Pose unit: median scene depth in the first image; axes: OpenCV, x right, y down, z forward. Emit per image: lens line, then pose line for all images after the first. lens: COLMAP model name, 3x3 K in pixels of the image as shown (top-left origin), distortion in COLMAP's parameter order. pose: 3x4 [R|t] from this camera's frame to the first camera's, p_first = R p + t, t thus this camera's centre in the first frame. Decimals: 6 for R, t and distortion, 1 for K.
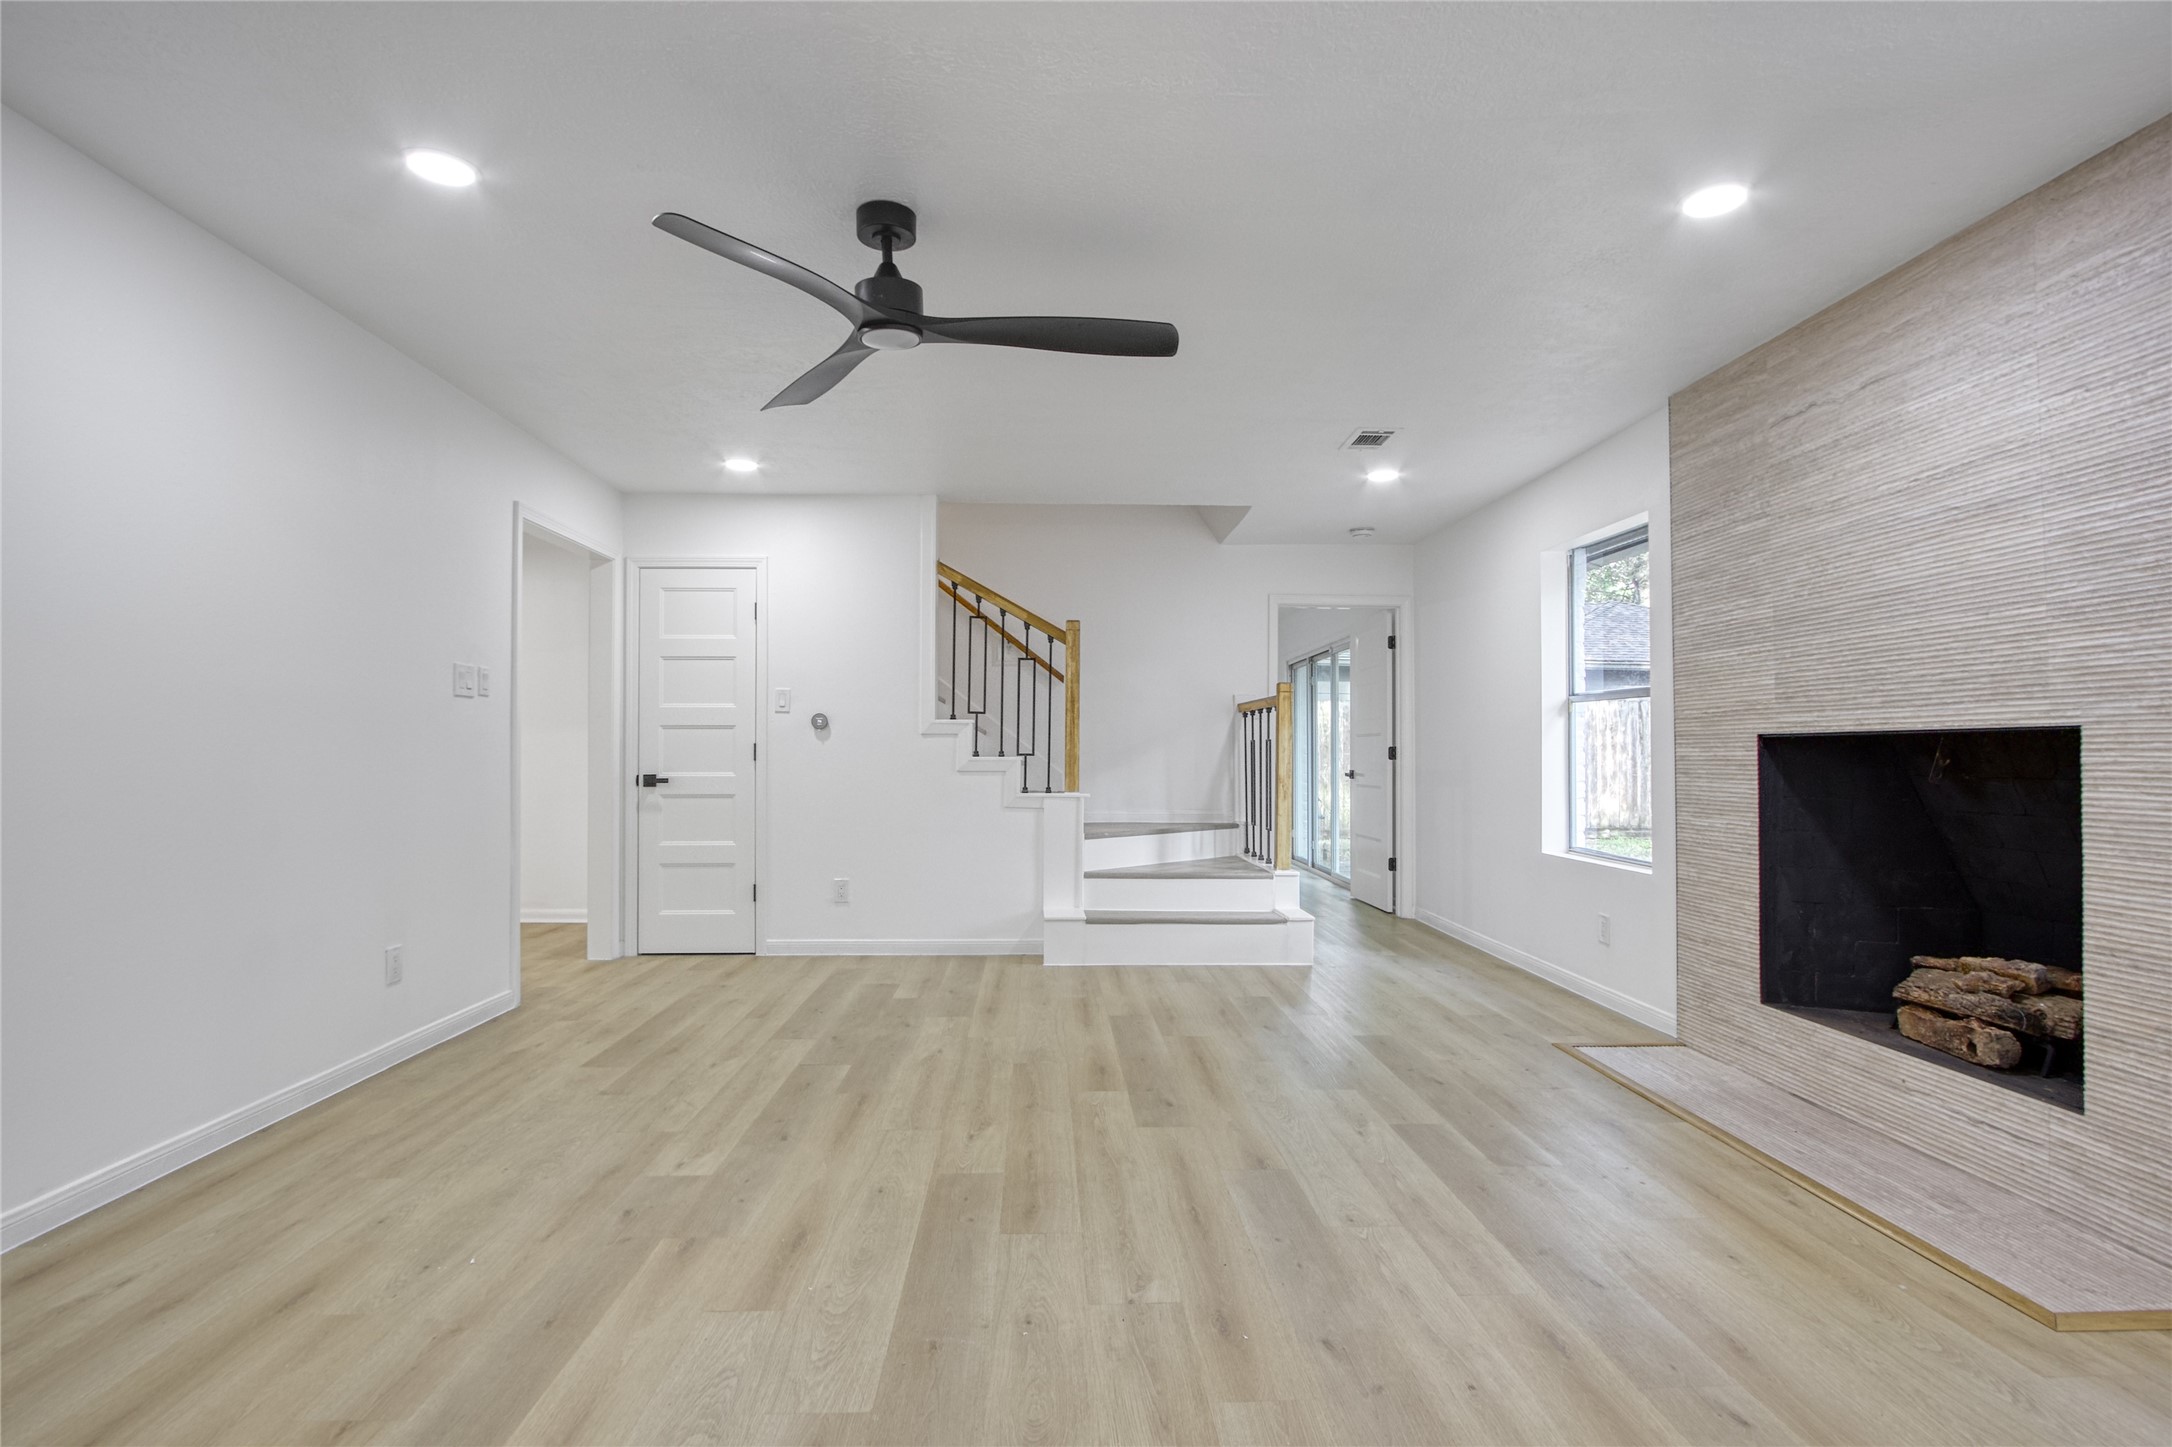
lens RADIAL K [[990.9, 0, 1096.8], [0, 990.9, 749.8], [0, 0, 1]] dist [-0.020809, 0.005926]
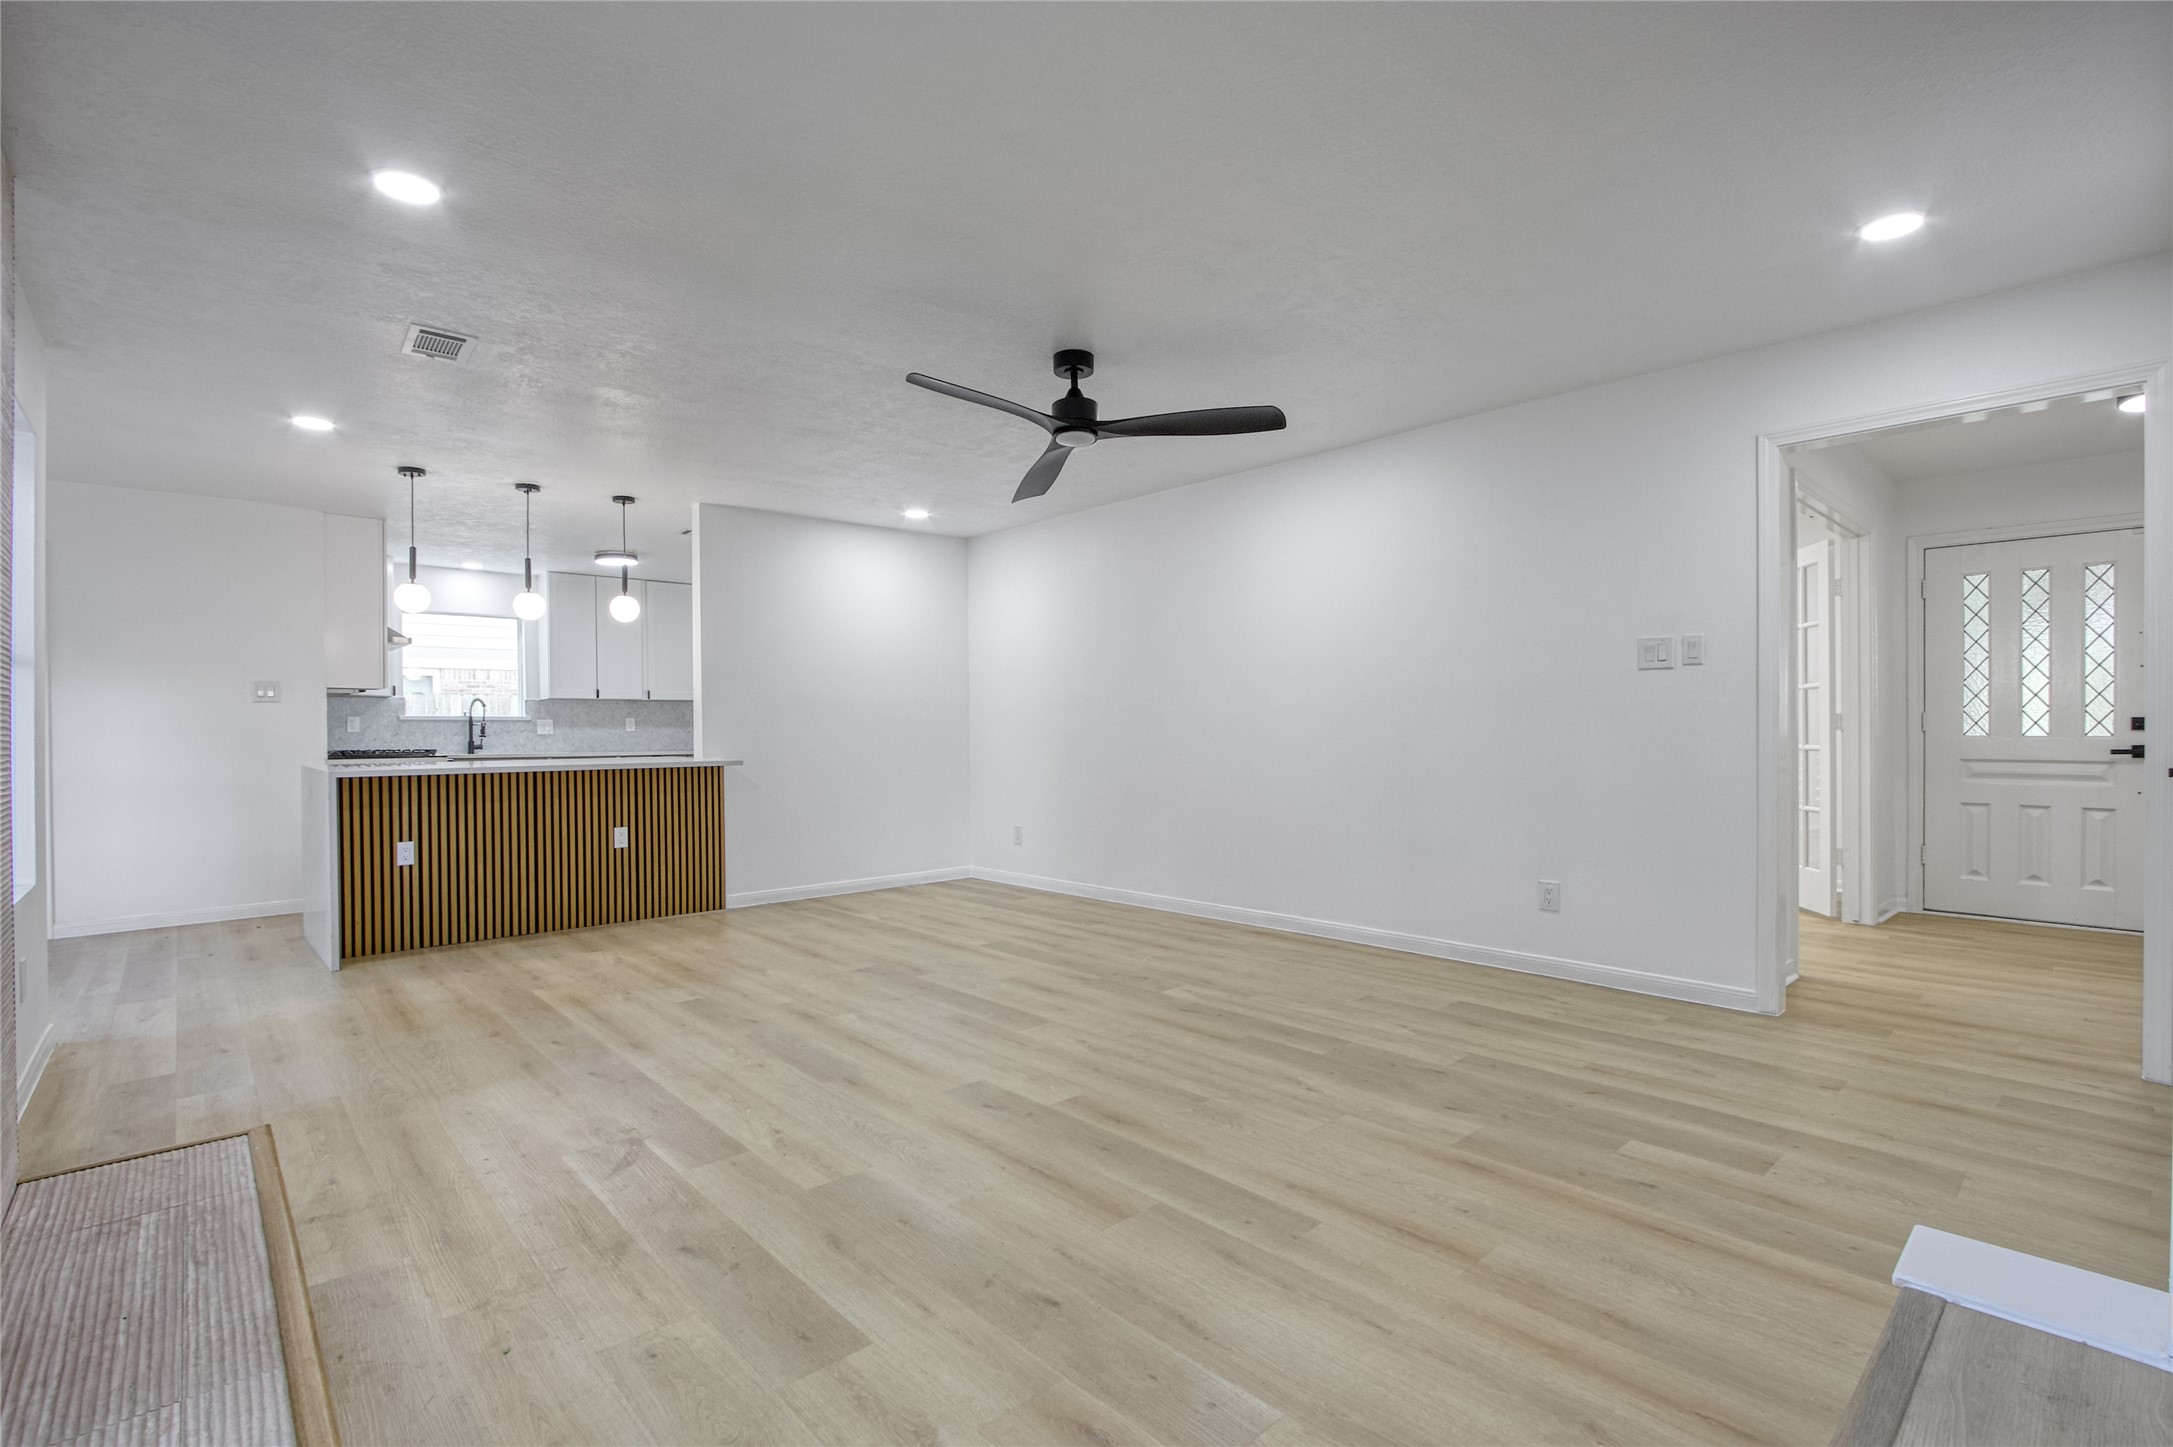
lens RADIAL K [[1009.8, 0, 1080.3], [0, 1009.8, 729.8], [0, 0, 1]] dist [-0.018015, 0.006465]
pose [[-0.777072, 0.004807, -0.629393, 0.554090], [0.008597, 0.999959, -0.002977, 0.009449], [0.629353, -0.007724, -0.777081, 1.659652]]
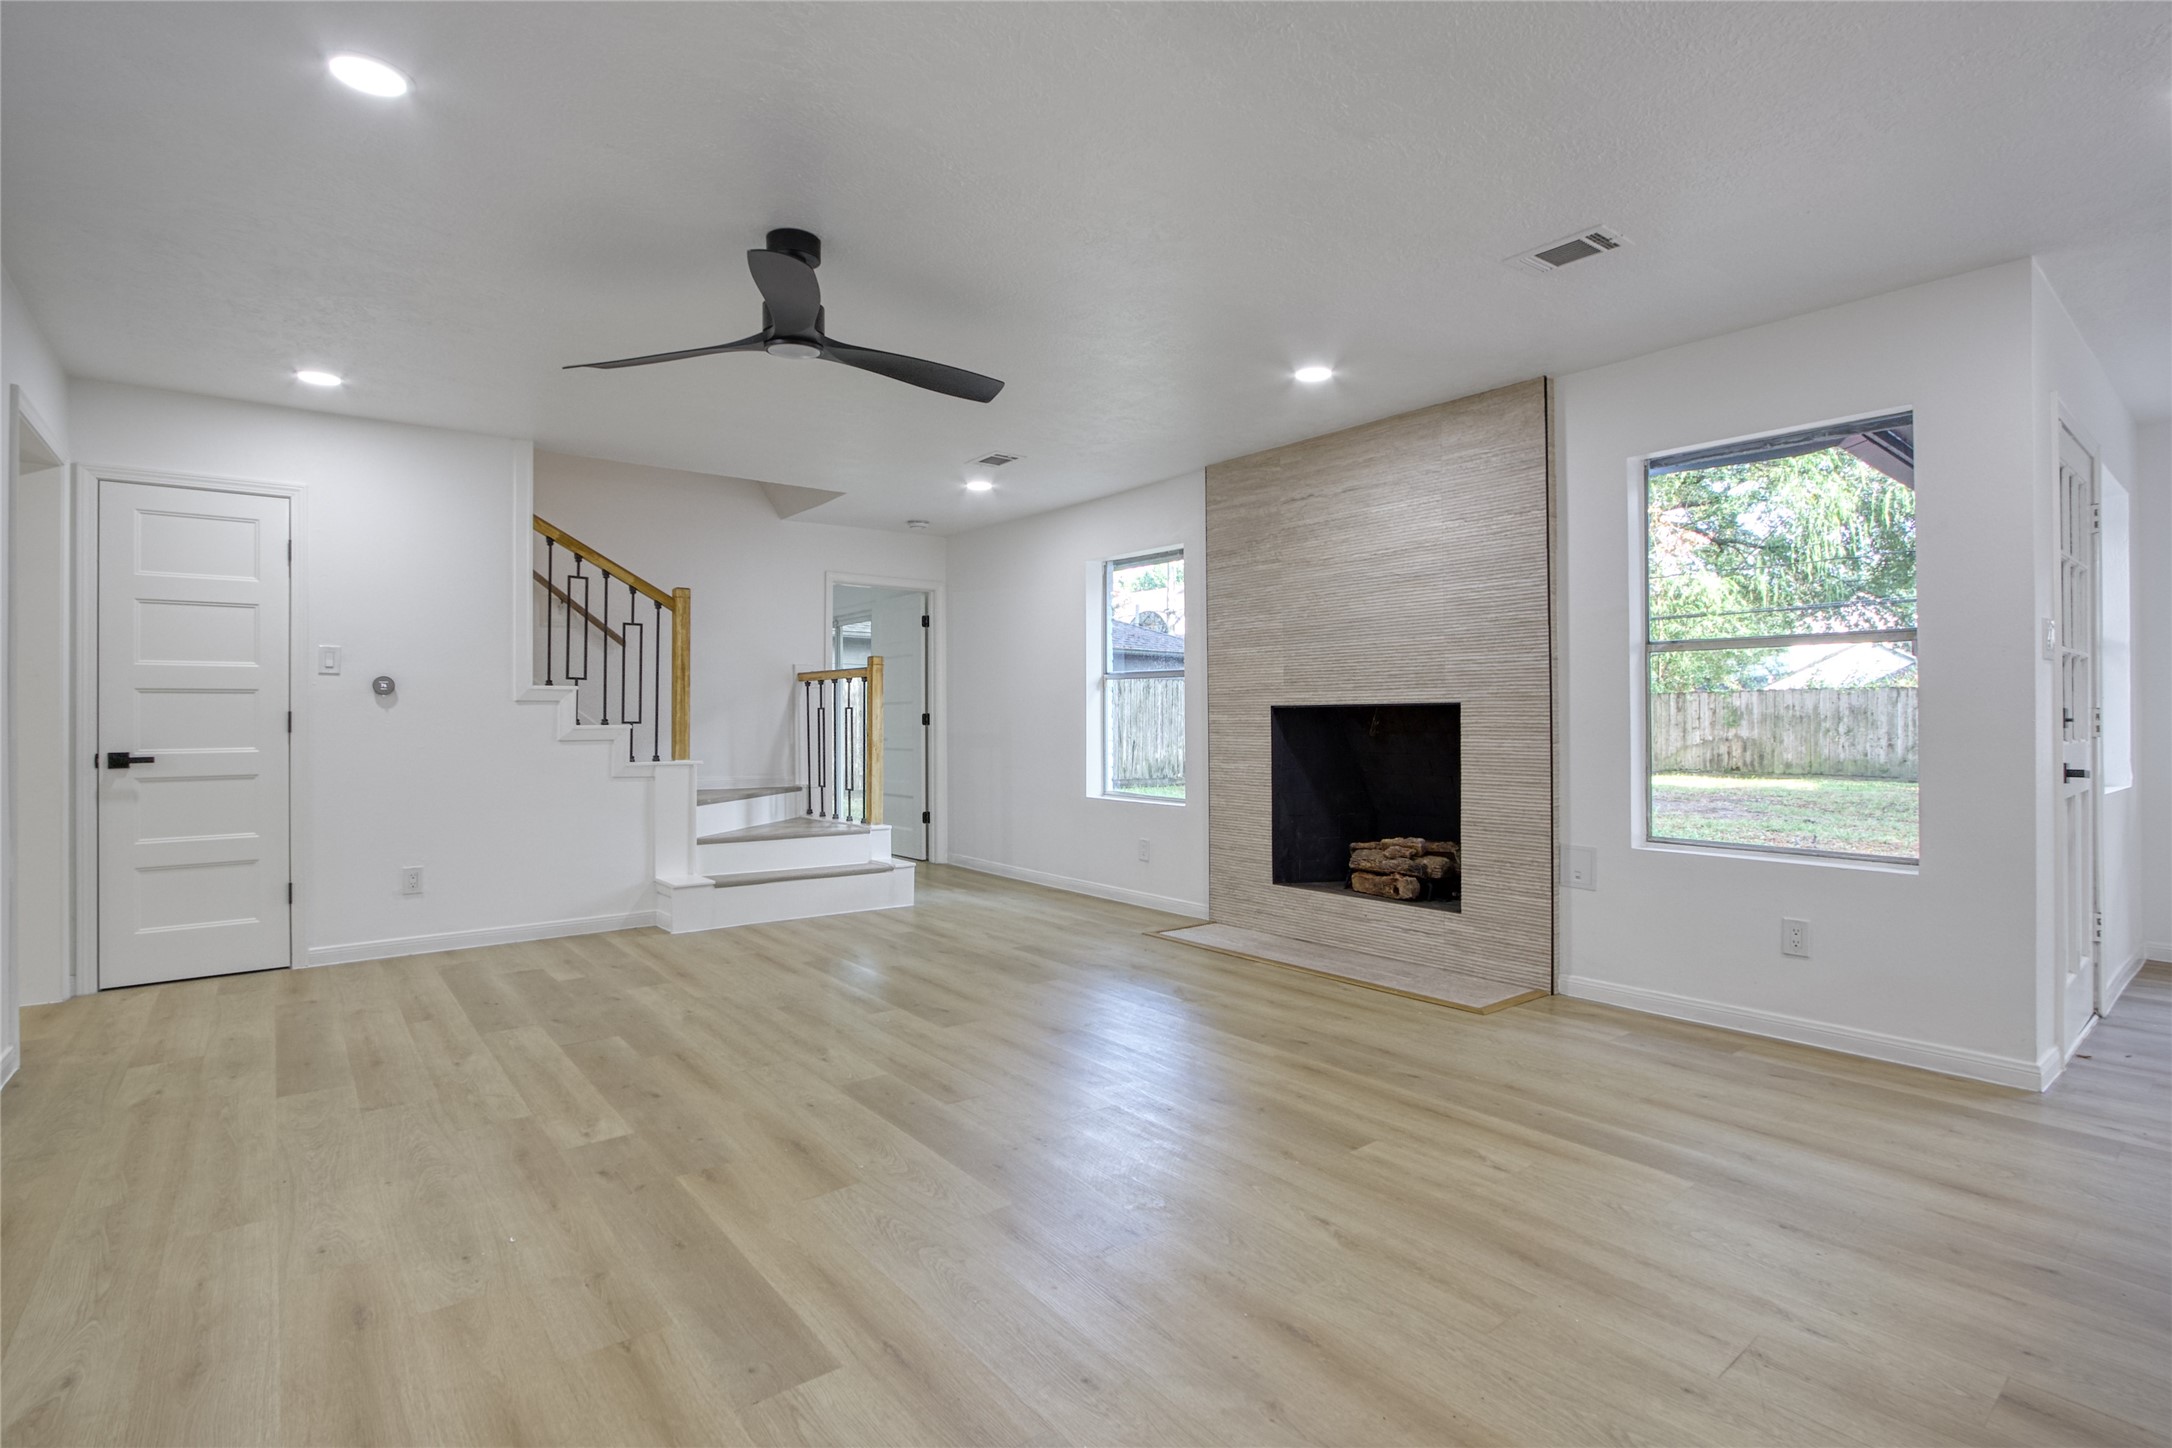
lens RADIAL K [[1009.3, 0, 1079.8], [0, 1009.3, 730.3], [0, 0, 1]] dist [-0.018015, 0.006465]
pose [[0.815503, -0.011193, 0.578644, -0.466258], [0.002774, 0.999877, 0.015432, -0.002928], [-0.578746, -0.010980, 0.815434, -0.092010]]
